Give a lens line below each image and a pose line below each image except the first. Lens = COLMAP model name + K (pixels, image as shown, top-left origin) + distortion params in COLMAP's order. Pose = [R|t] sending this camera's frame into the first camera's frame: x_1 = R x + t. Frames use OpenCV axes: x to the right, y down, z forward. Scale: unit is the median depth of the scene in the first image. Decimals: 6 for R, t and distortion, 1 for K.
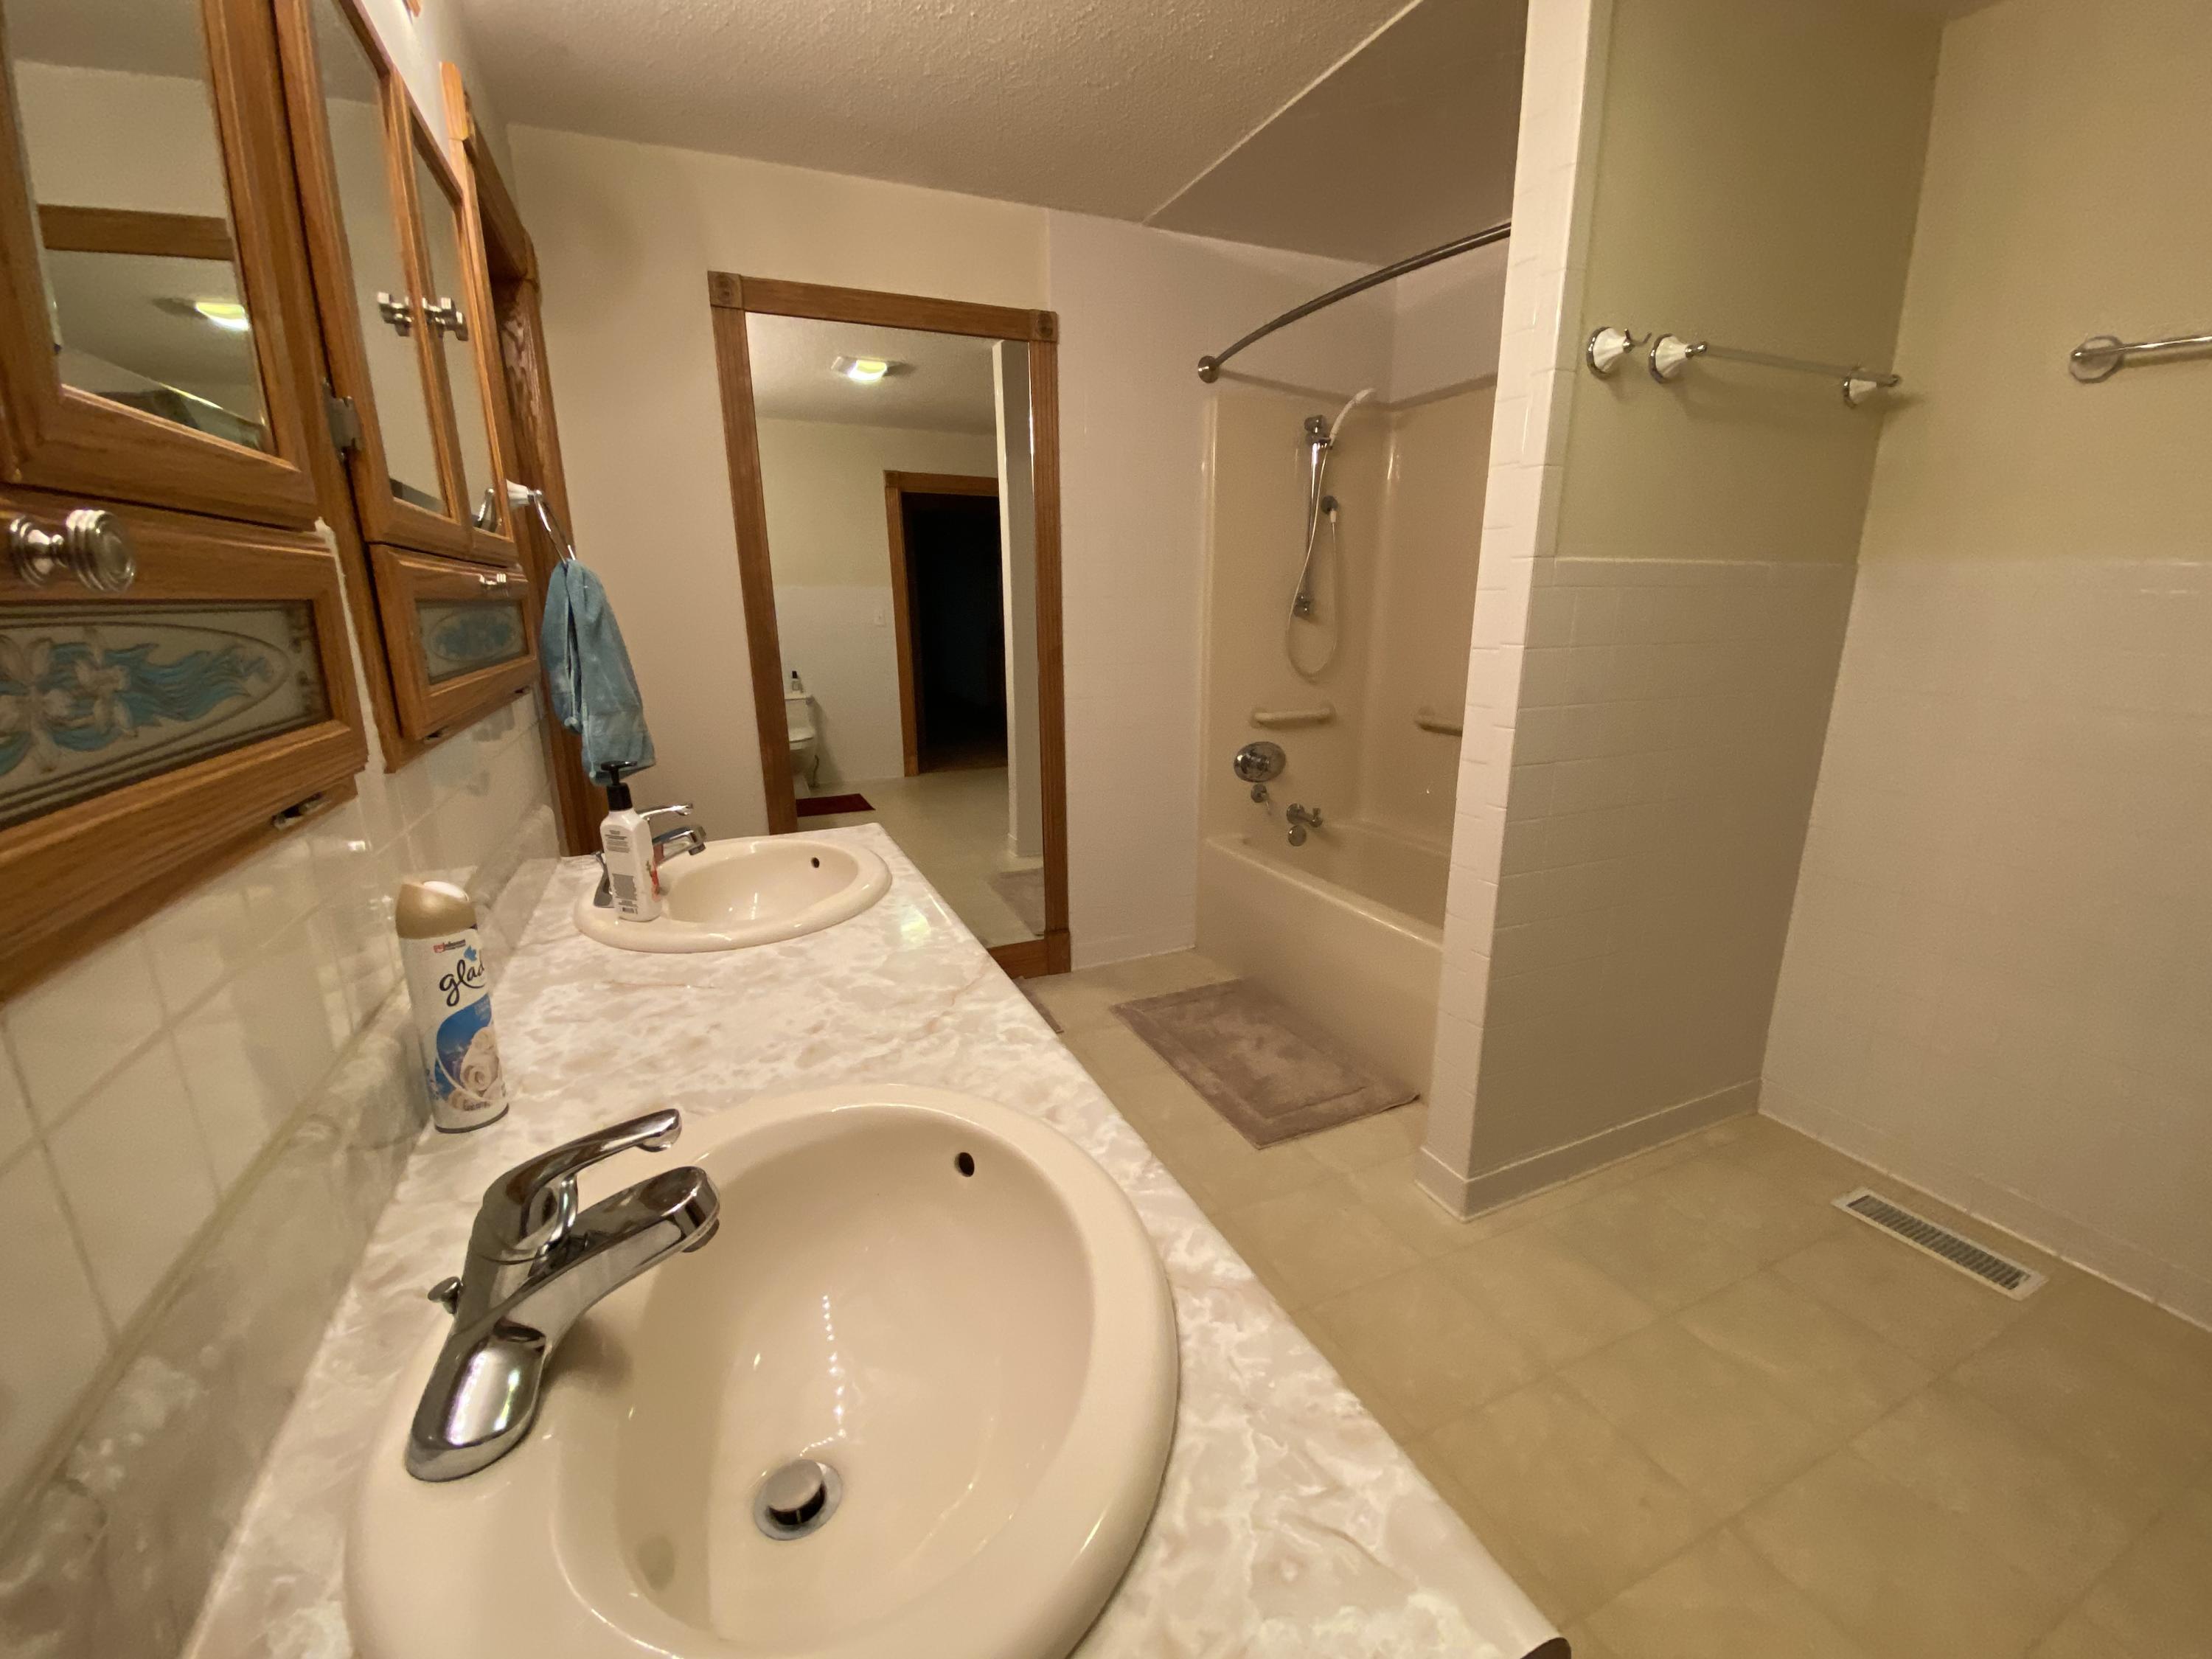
lens RADIAL K [[897.6, 0, 1105.6], [0, 897.6, 838.0], [0, 0, 1]] dist [0.025696, -0.023828]
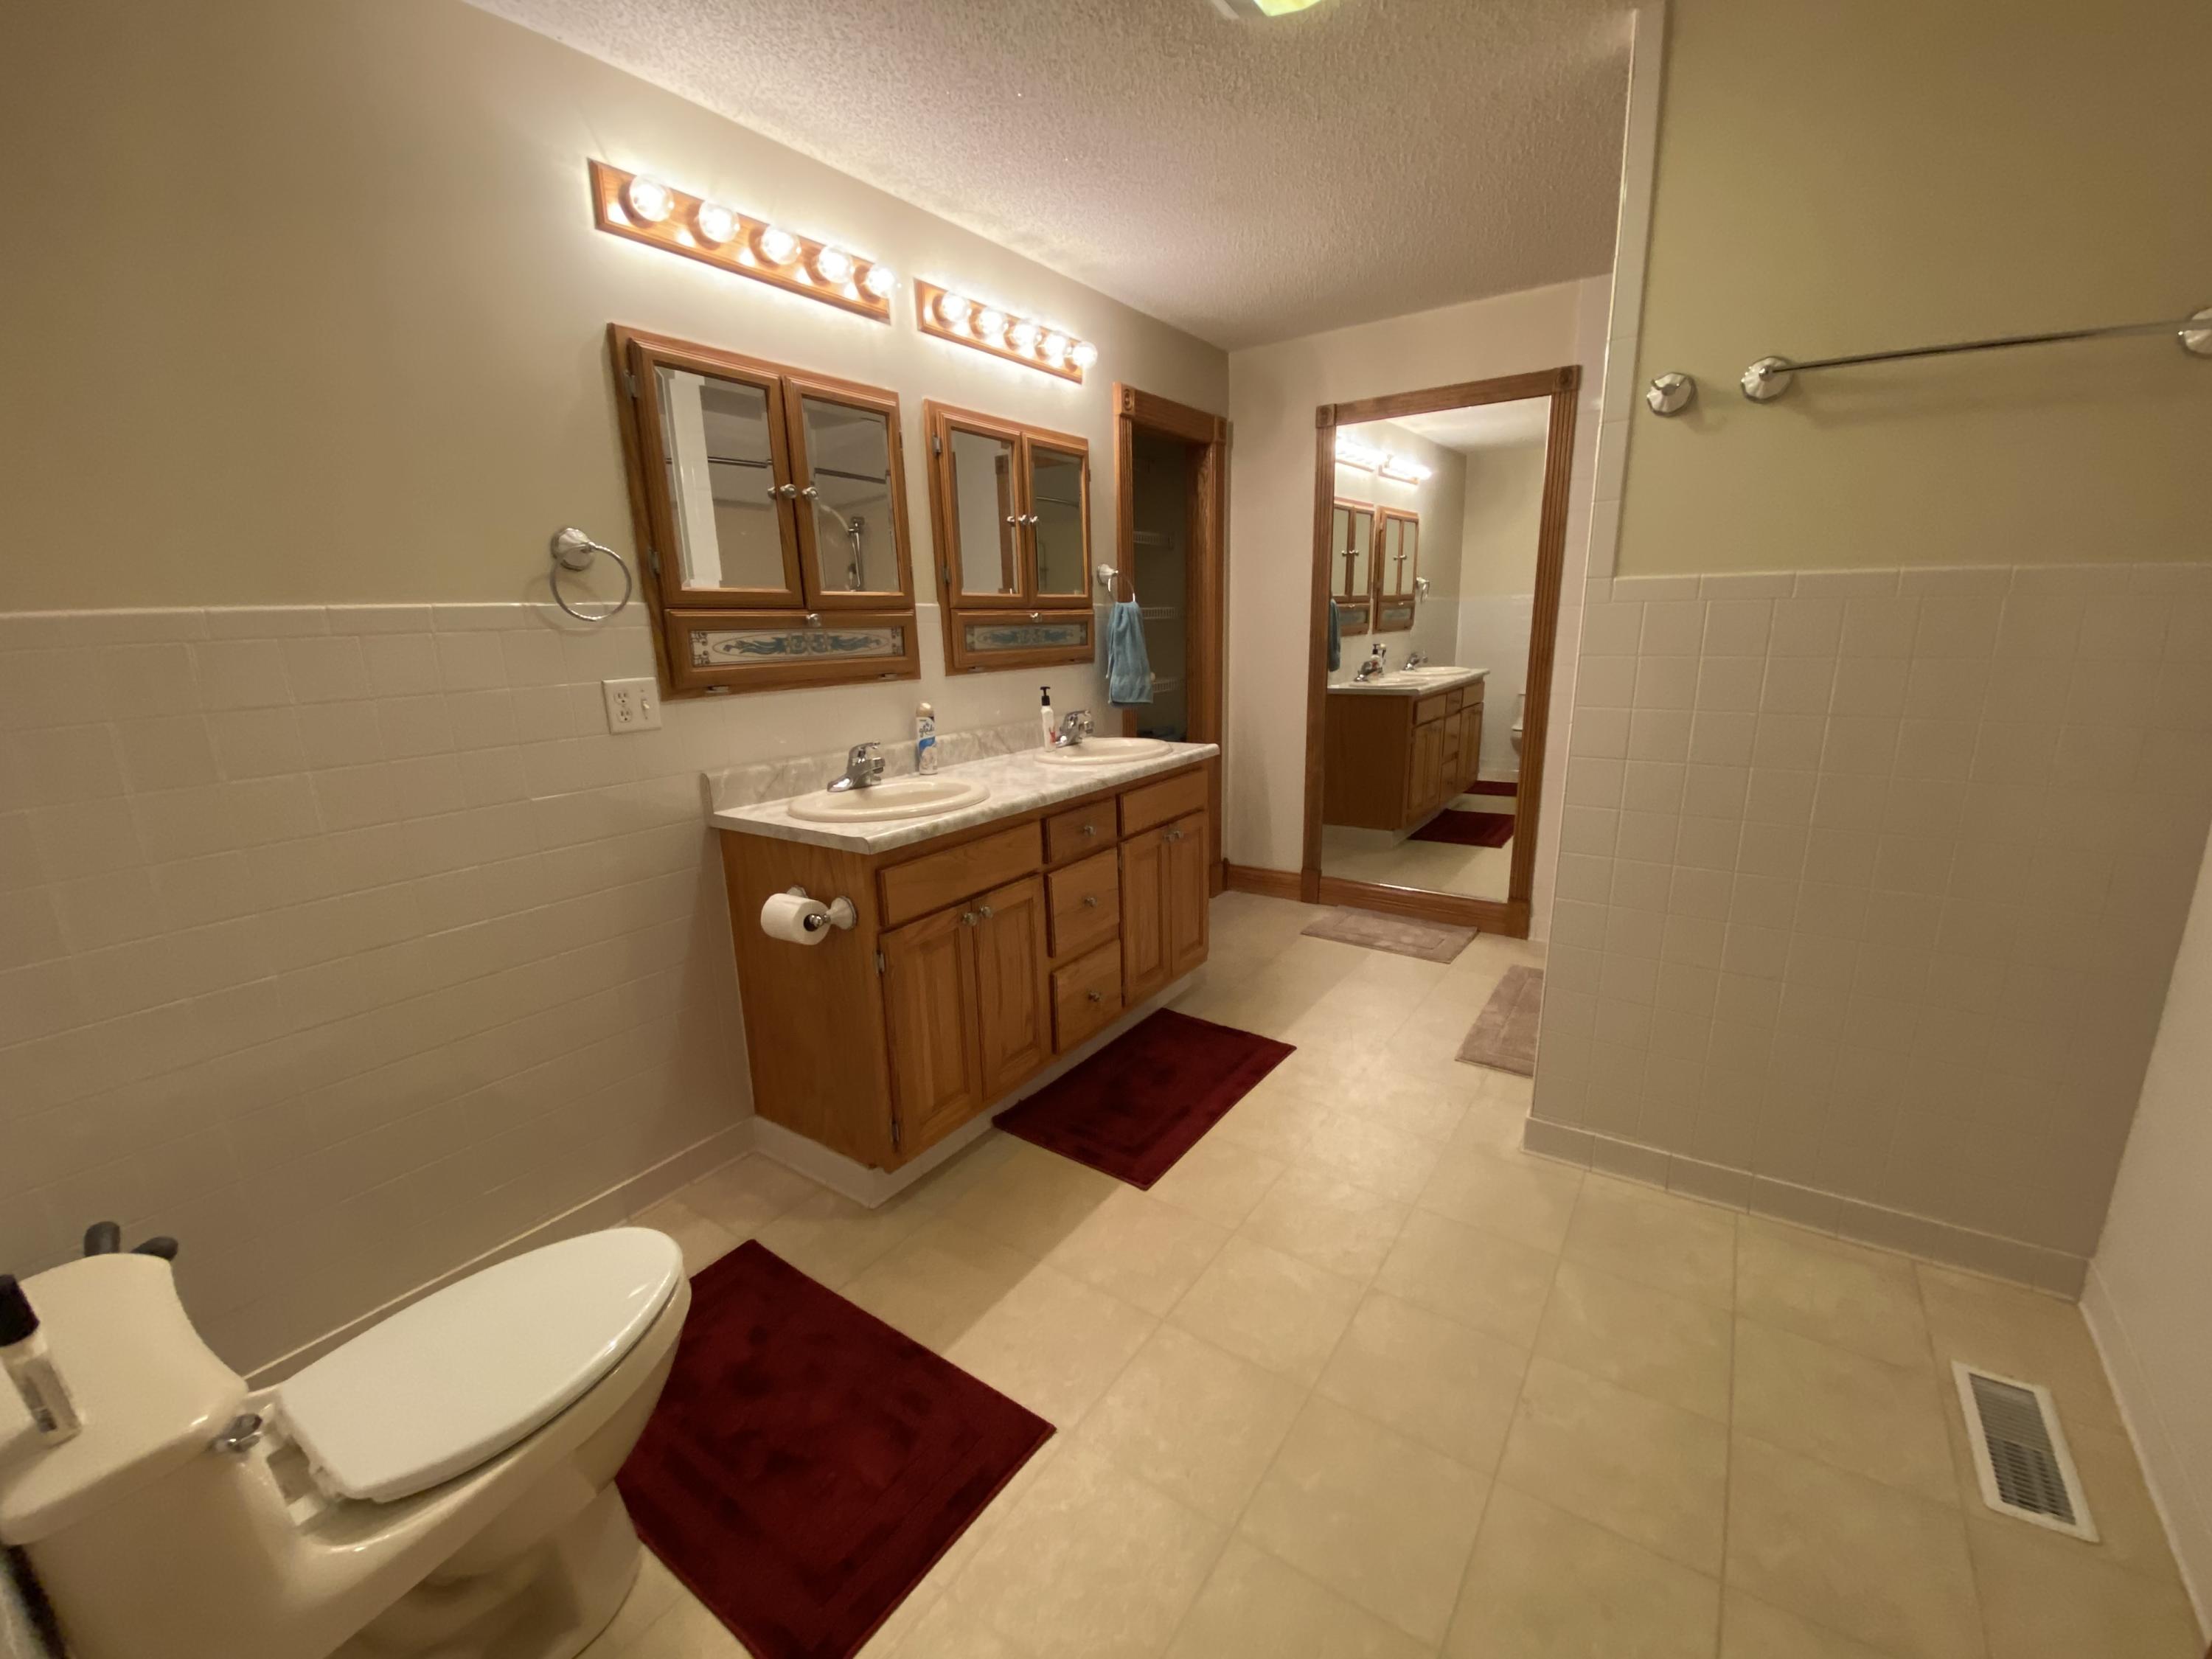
lens RADIAL K [[897.6, 0, 1105.6], [0, 897.6, 838.0], [0, 0, 1]] dist [0.025696, -0.023828]
pose [[0.520904, 0.200035, -0.829847, 1.106886], [-0.197611, 0.974005, 0.110741, 0.013061], [0.830427, 0.106302, 0.546892, -0.126060]]
